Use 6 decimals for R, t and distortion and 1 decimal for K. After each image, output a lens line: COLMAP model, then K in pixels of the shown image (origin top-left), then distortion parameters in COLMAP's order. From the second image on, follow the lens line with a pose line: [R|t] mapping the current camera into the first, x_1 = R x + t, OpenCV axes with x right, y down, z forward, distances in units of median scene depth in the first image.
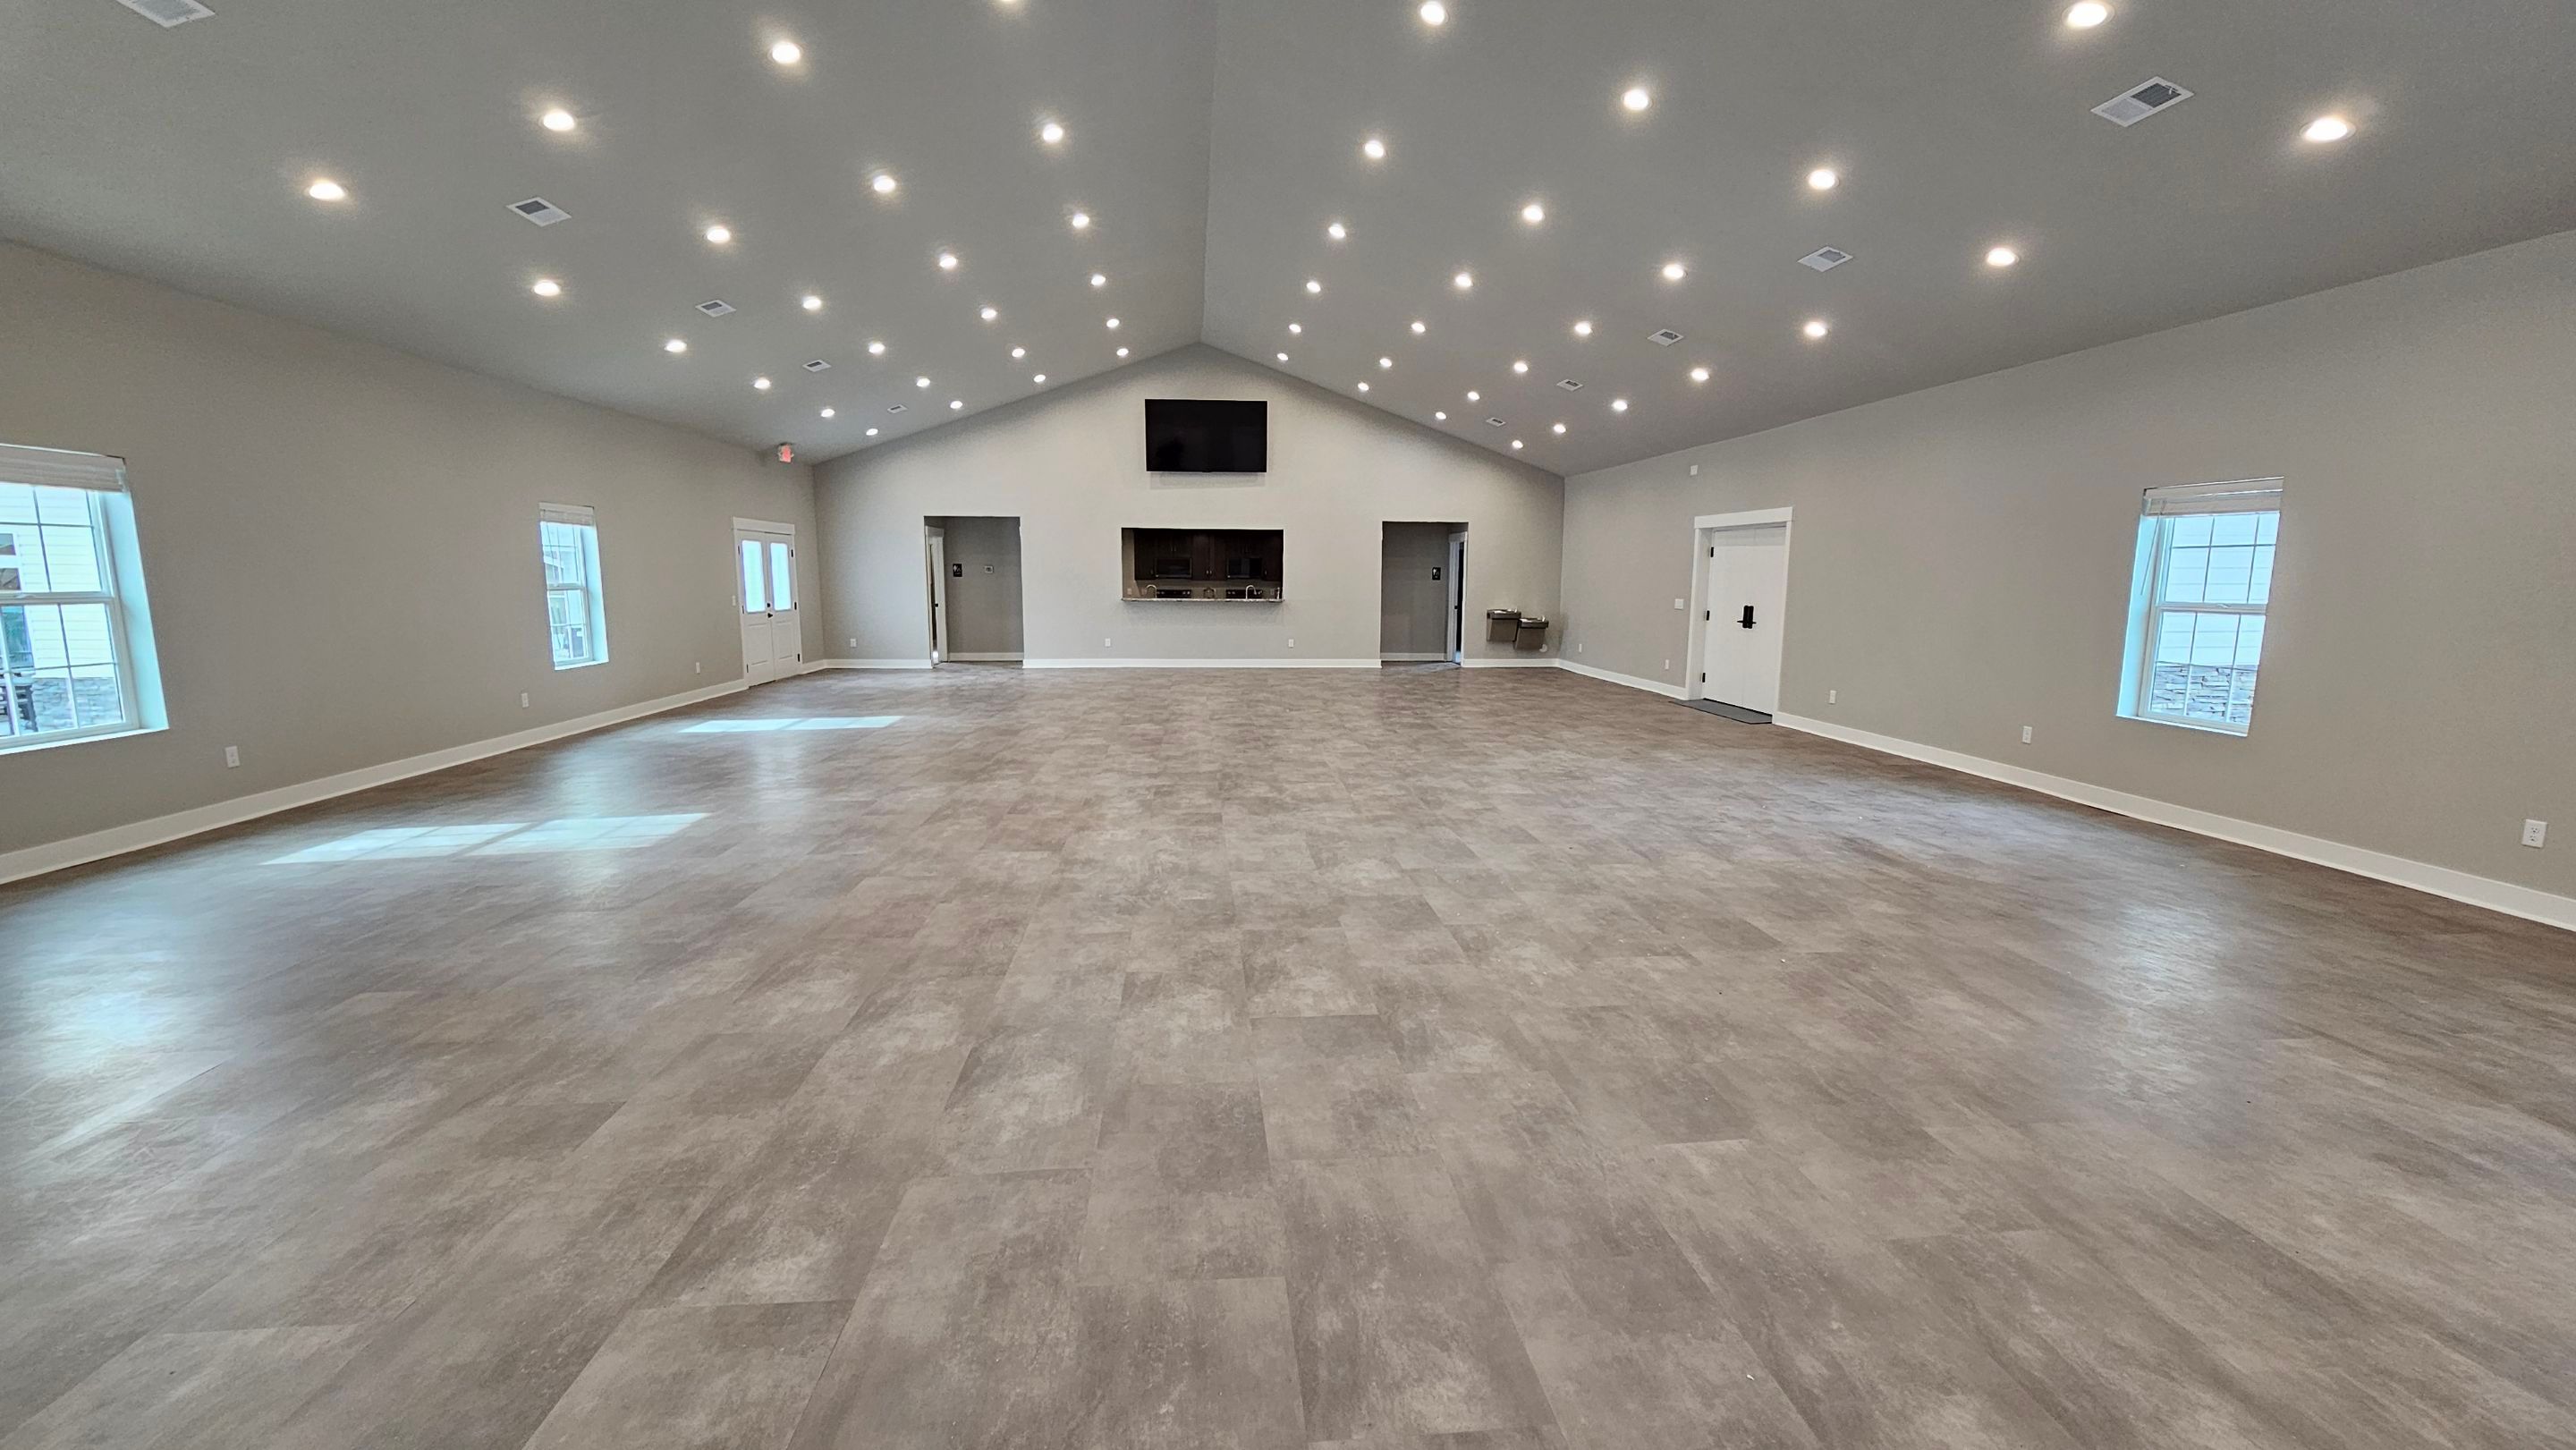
lens RADIAL K [[1043.7, 0, 1288.0], [0, 1043.7, 725.0], [0, 0, 1]] dist [0.001373, -0.000574]
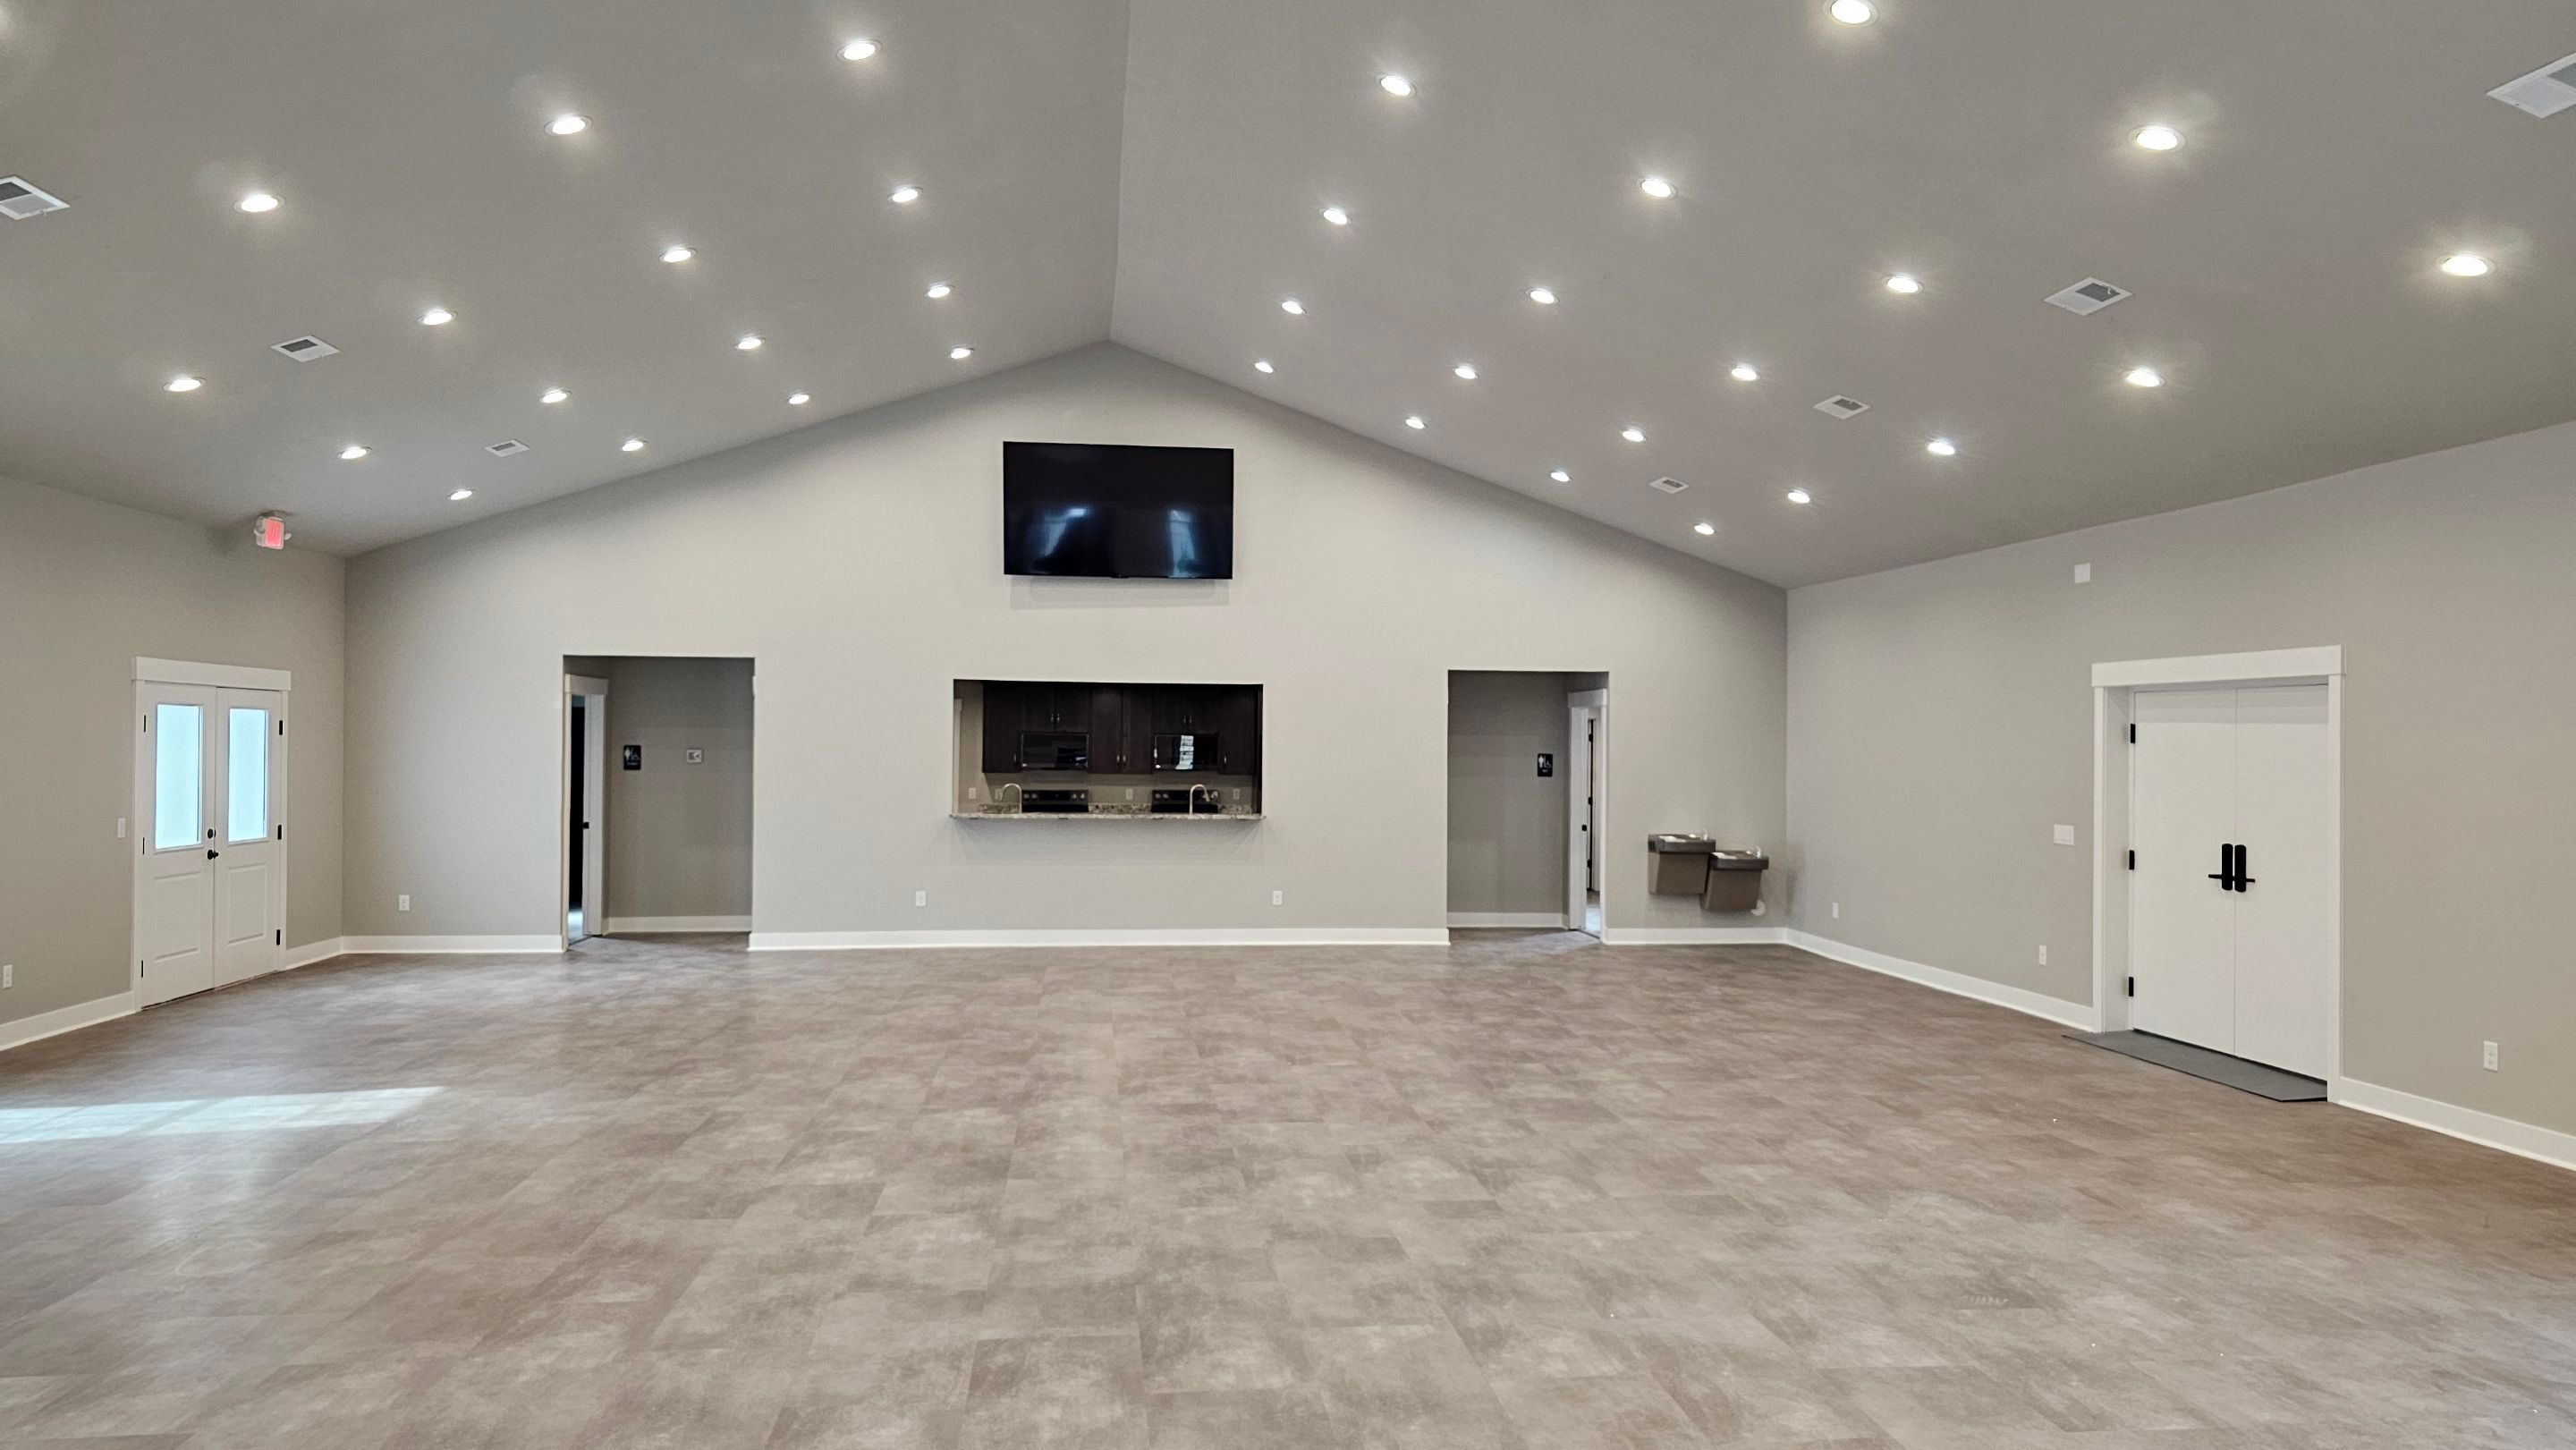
lens RADIAL K [[1052.1, 0, 1252.2], [0, 1052.1, 726.9], [0, 0, 1]] dist [0.002830, -0.000534]
pose [[0.998676, 0.000803, 0.051432, -0.037627], [0.005769, 0.991823, -0.127491, -0.099250], [-0.051114, 0.127619, 0.990505, 0.482889]]
